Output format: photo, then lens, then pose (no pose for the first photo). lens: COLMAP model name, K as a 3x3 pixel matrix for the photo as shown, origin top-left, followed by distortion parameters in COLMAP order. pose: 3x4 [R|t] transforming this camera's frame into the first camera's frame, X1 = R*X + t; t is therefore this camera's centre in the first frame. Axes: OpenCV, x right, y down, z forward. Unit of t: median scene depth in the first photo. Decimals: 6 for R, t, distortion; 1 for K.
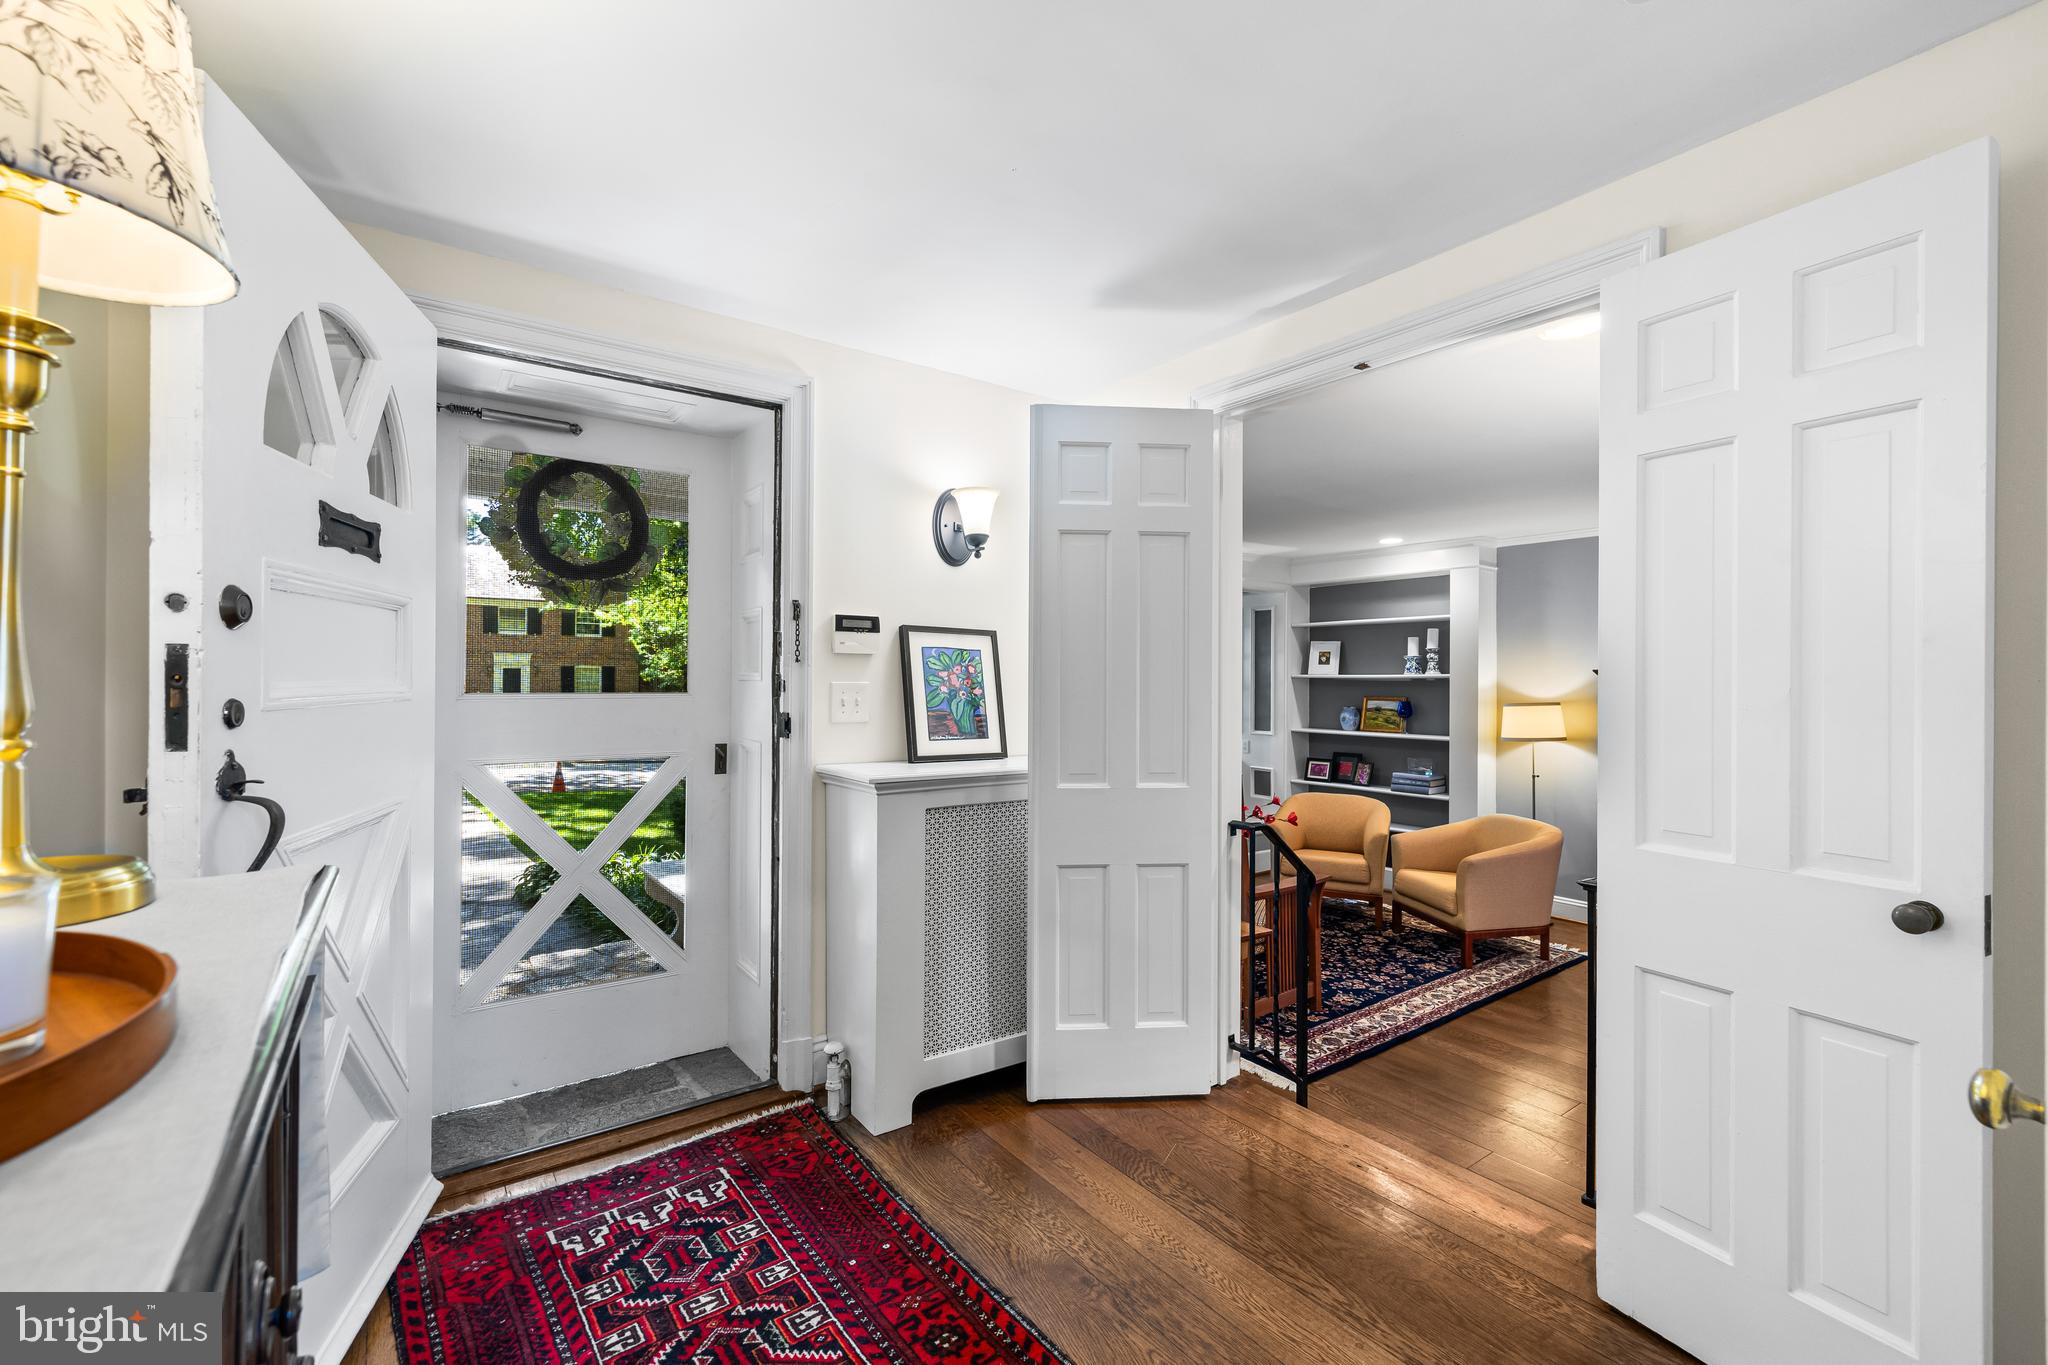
lens RADIAL K [[864.4, 0, 1013.7], [0, 864.4, 676.5], [0, 0, 1]] dist [-0.001873, 0.001140]
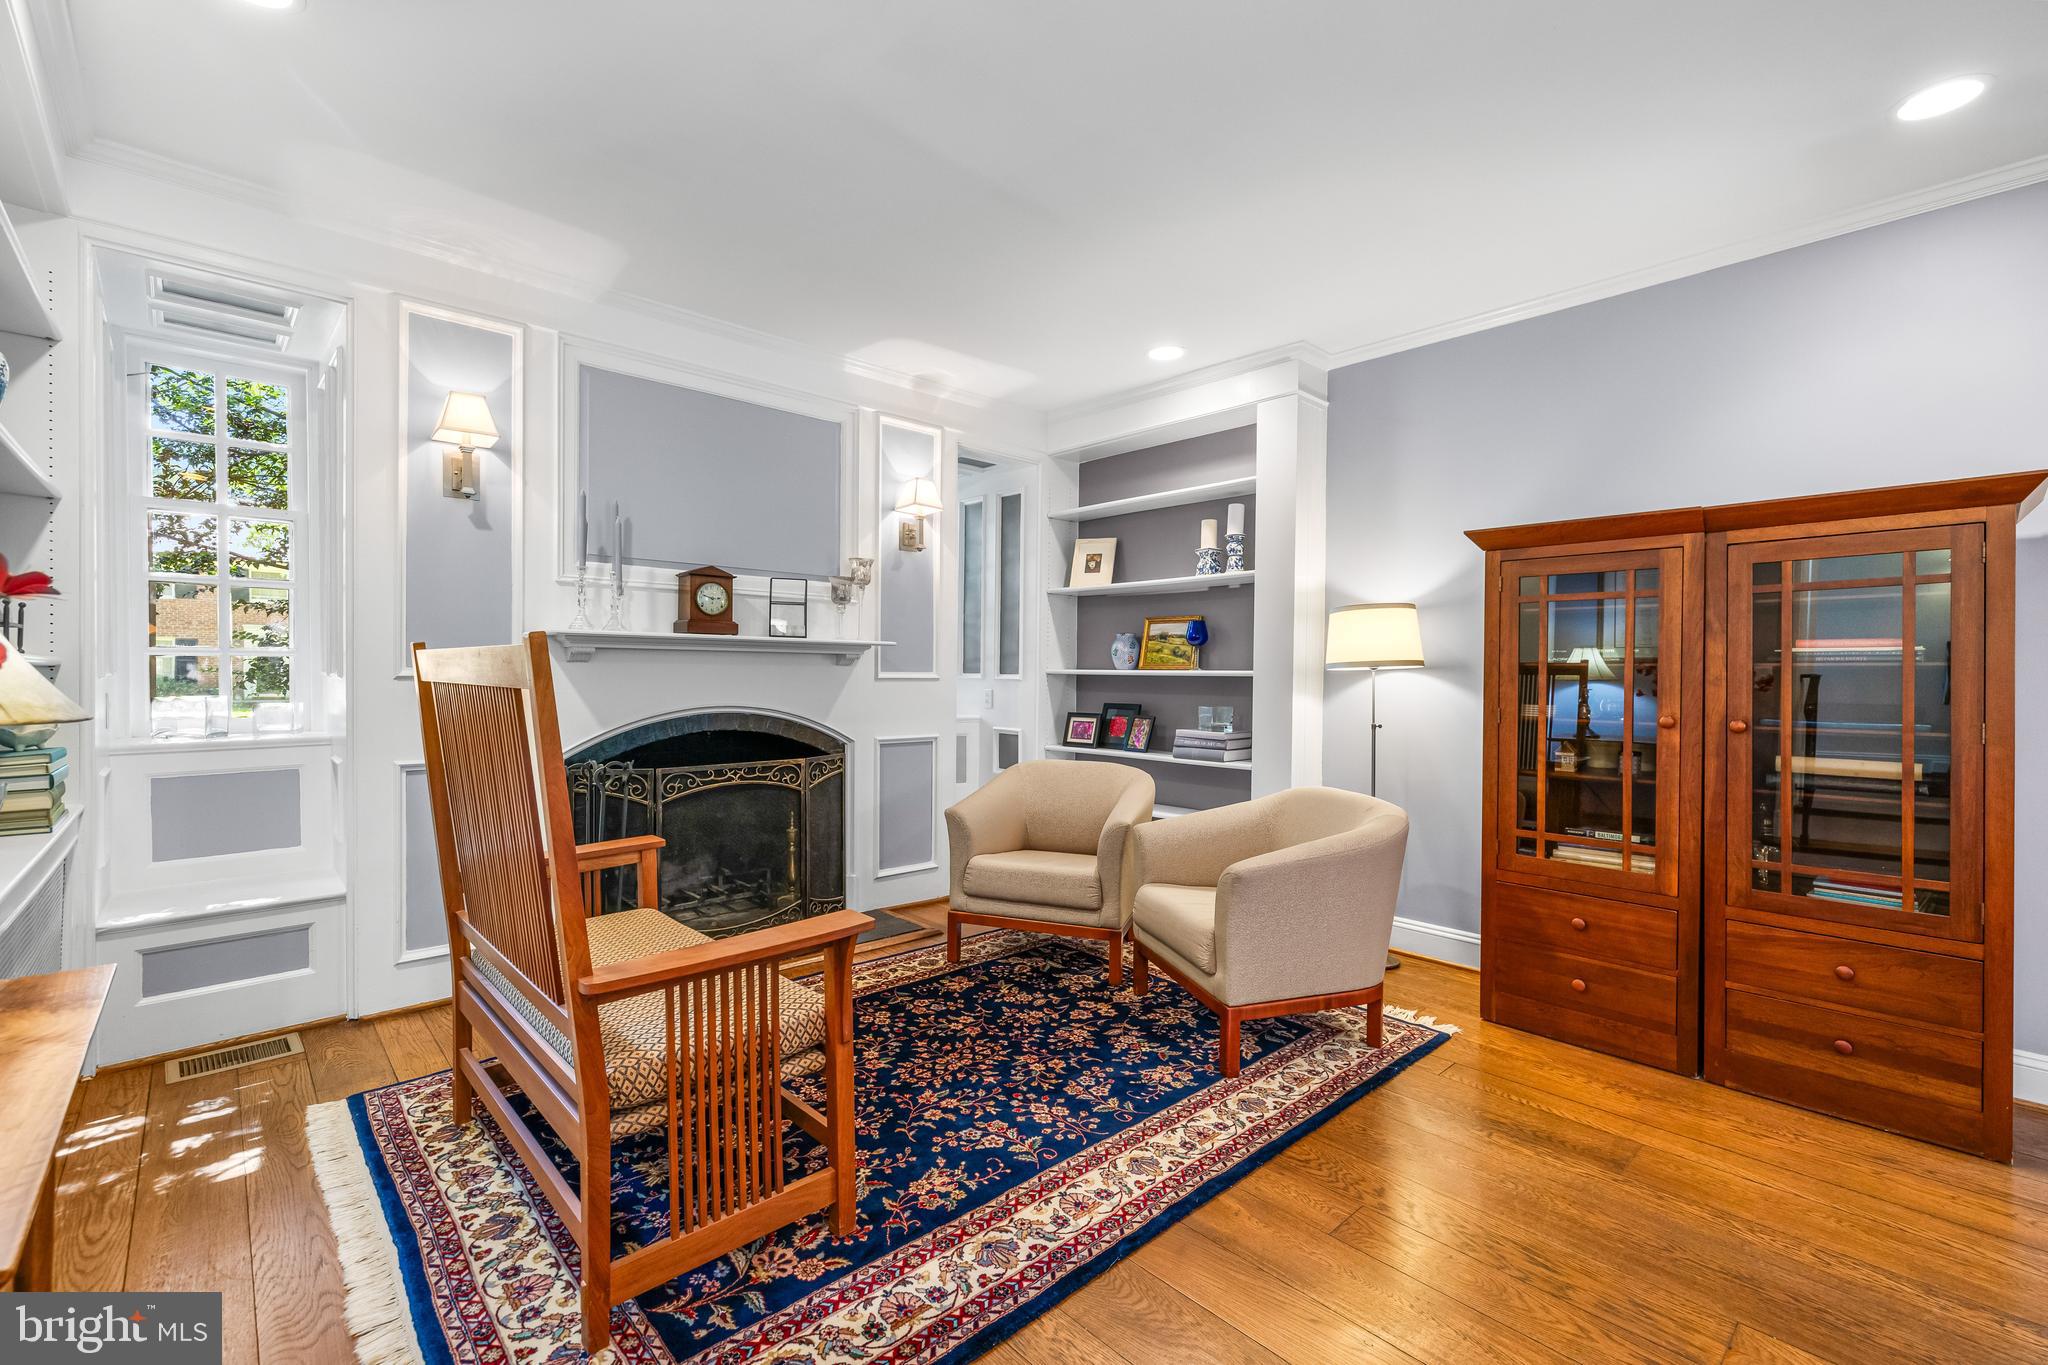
lens RADIAL K [[864.4, 0, 1036.0], [0, 864.4, 686.3], [0, 0, 1]] dist [-0.001873, 0.001140]
pose [[0.992557, 0.006395, 0.121611, 0.273241], [-0.008089, 0.999877, 0.013437, 0.076269], [-0.121510, -0.014321, 0.992487, 0.396711]]
